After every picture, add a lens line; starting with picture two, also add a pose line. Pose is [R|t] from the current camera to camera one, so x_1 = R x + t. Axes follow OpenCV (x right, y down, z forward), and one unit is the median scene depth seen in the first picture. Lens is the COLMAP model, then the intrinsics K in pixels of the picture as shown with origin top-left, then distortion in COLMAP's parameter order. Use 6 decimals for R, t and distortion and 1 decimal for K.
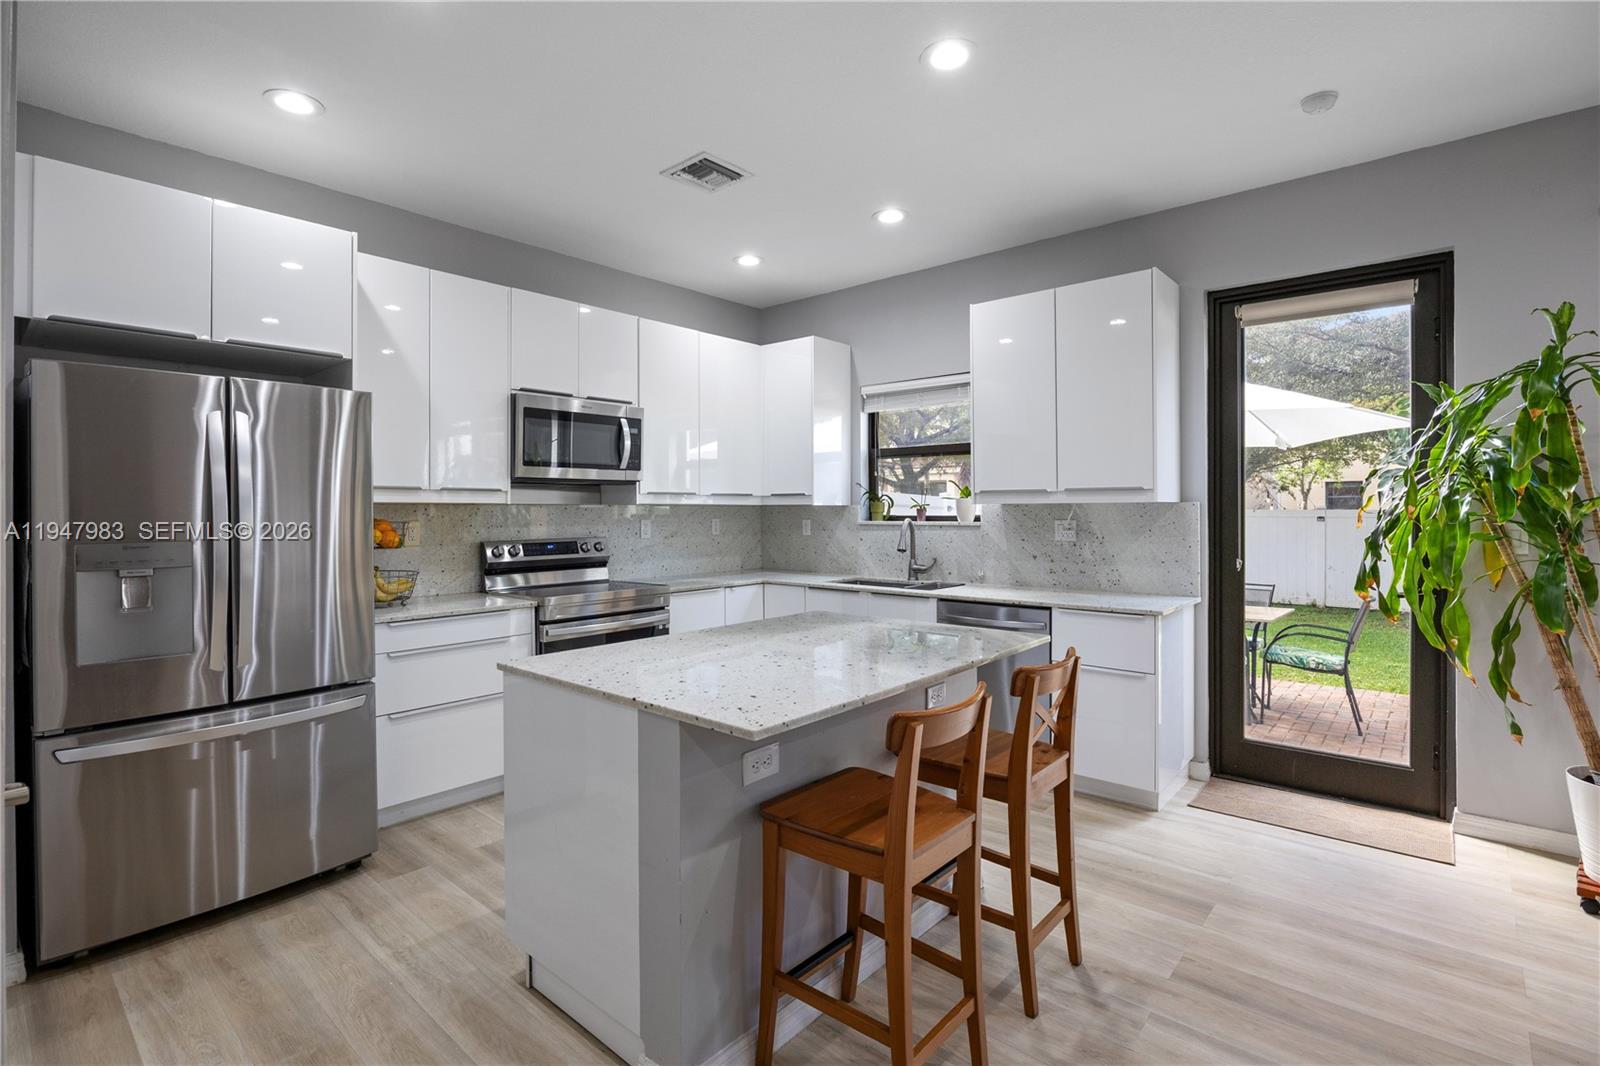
lens RADIAL K [[763.6, 0, 802.2], [0, 763.6, 521.3], [0, 0, 1]] dist [-0.016015, -0.000242]
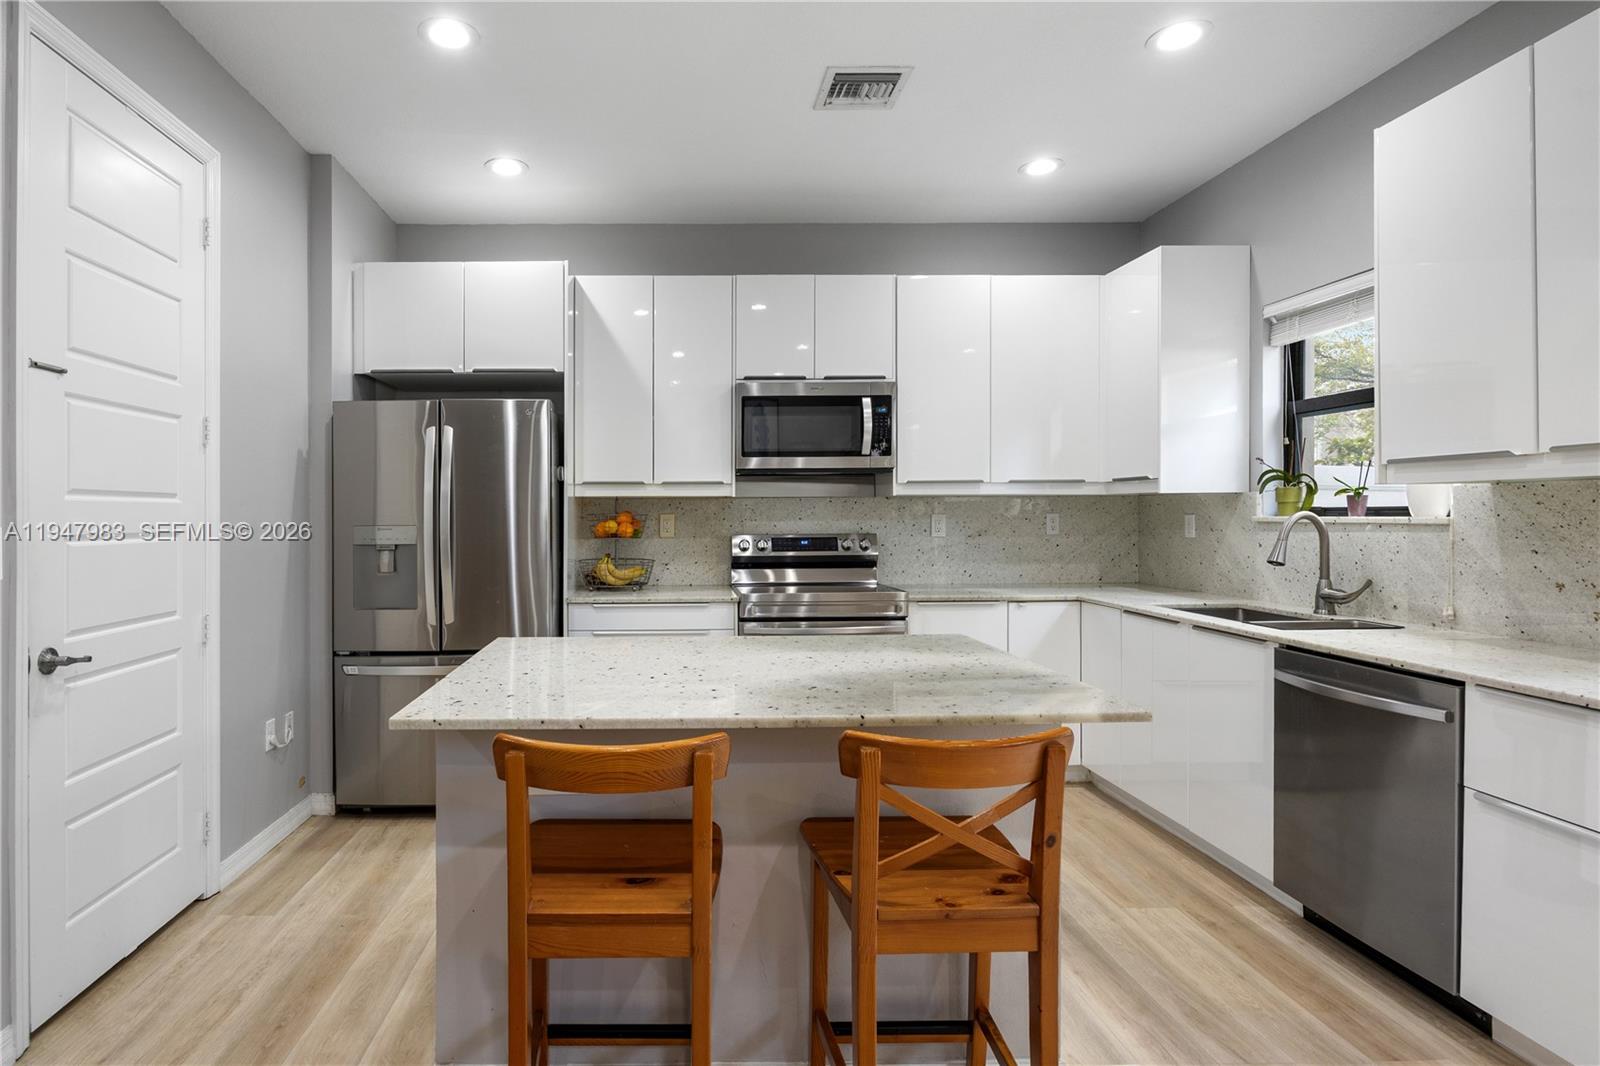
lens RADIAL K [[840.9, 0, 670.8], [0, 840.9, 525.6], [0, 0, 1]] dist [0.003550, 0.000339]
pose [[0.666082, 0.009376, -0.745819, 0.321119], [-0.006135, 0.999956, 0.007091, 0.006368], [0.745853, -0.000148, 0.666111, 0.186941]]
